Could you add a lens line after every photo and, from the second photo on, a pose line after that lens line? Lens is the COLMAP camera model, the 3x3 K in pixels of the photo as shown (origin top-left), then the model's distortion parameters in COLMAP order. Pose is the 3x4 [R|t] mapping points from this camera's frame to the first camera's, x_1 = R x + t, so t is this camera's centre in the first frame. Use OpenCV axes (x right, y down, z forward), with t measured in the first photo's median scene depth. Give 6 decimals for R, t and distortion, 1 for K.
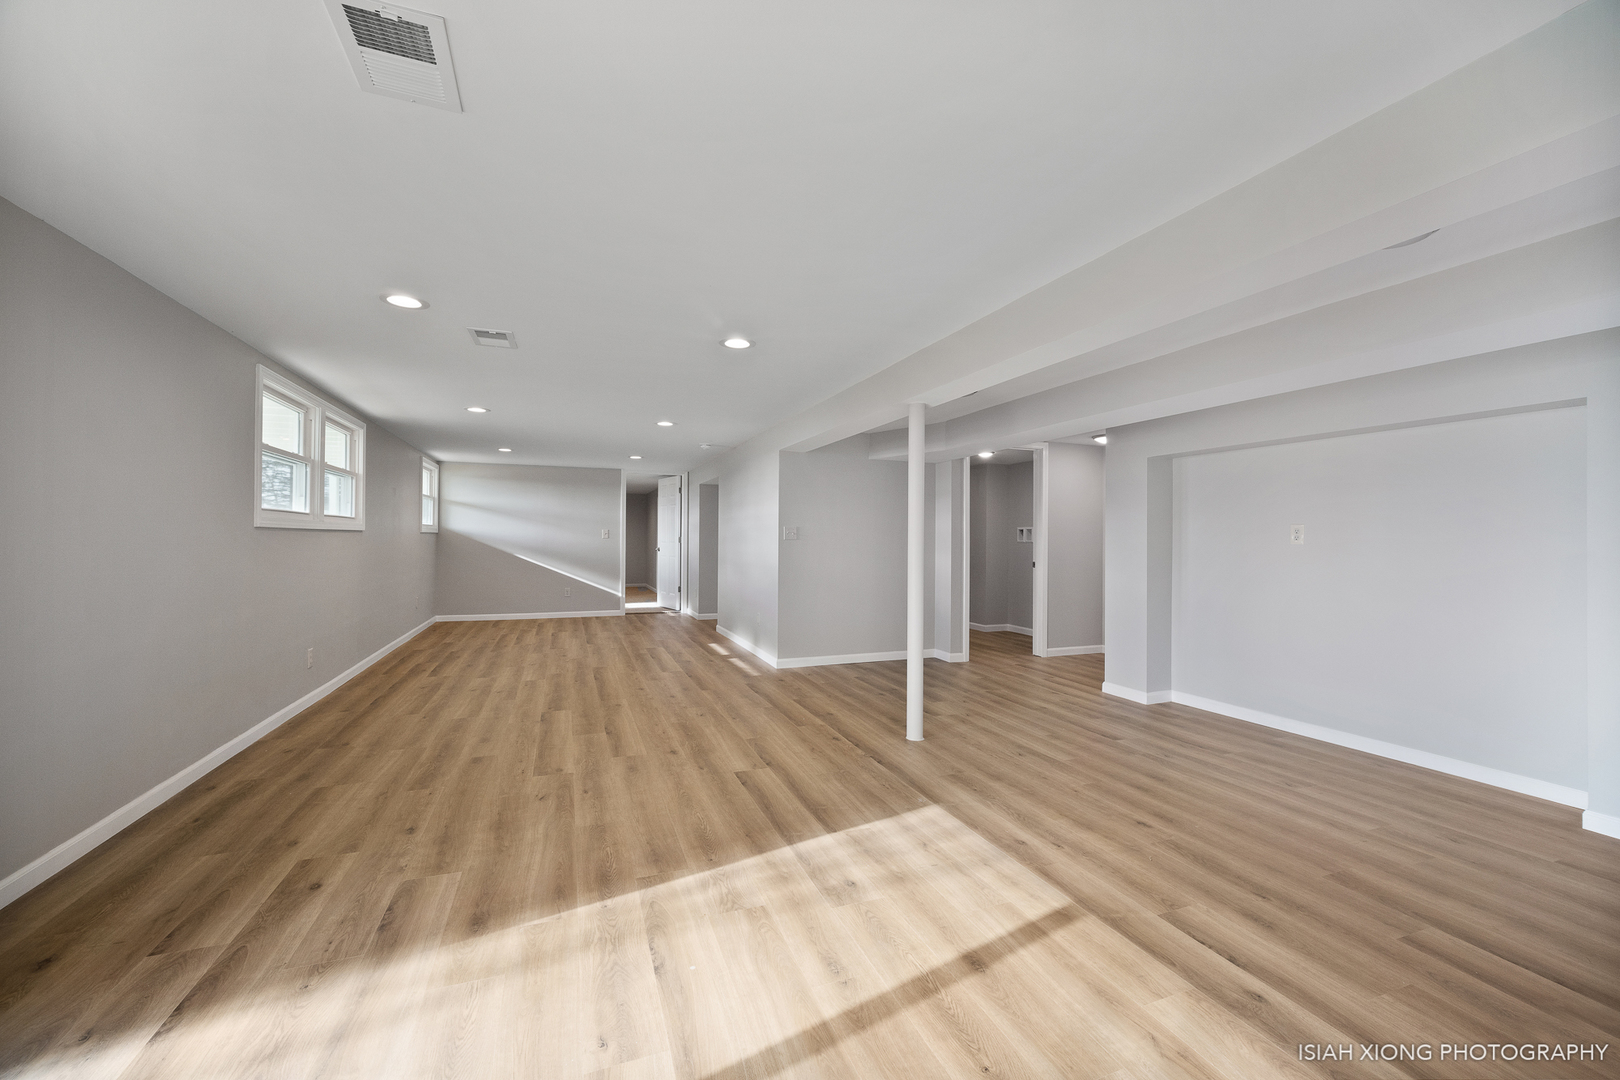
lens RADIAL K [[647.1, 0, 813.5], [0, 647.1, 544.5], [0, 0, 1]] dist [-0.006899, 0.000256]
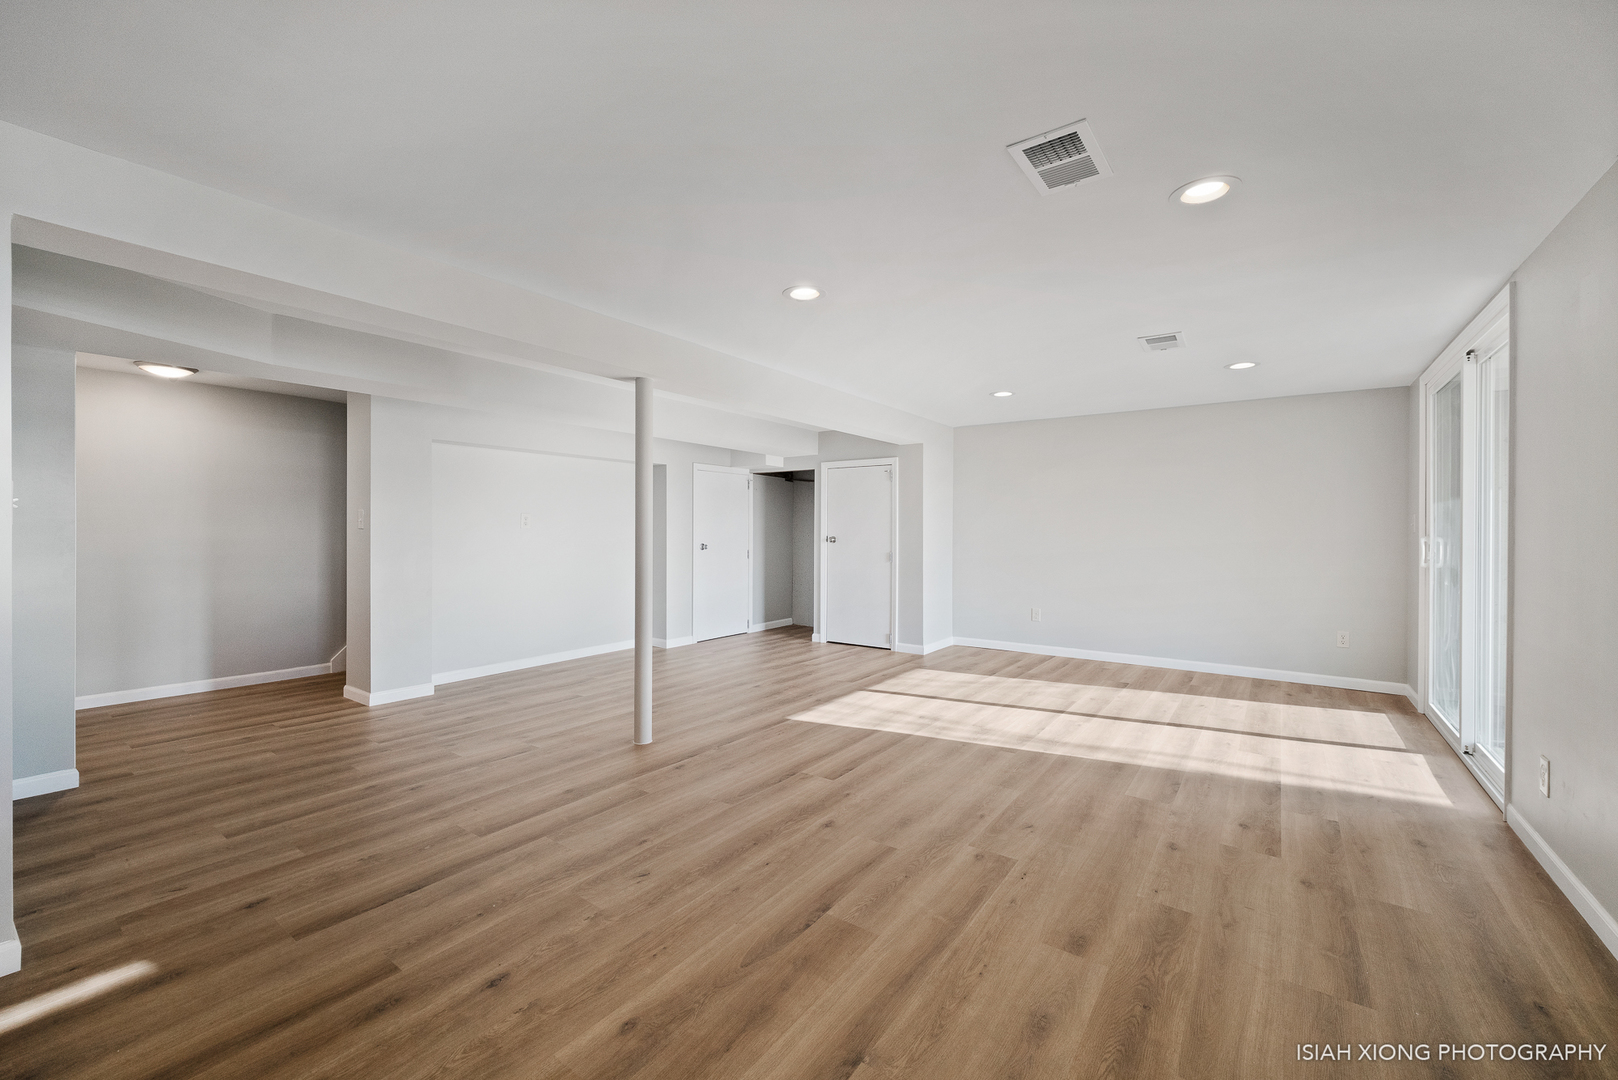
lens RADIAL K [[646.3, 0, 813.1], [0, 646.3, 527.9], [0, 0, 1]] dist [-0.006899, 0.000256]
pose [[-0.549957, -0.009883, 0.835134, -1.003381], [-0.001476, 0.999940, 0.010861, -0.021902], [-0.835192, 0.004741, -0.549939, 1.754643]]
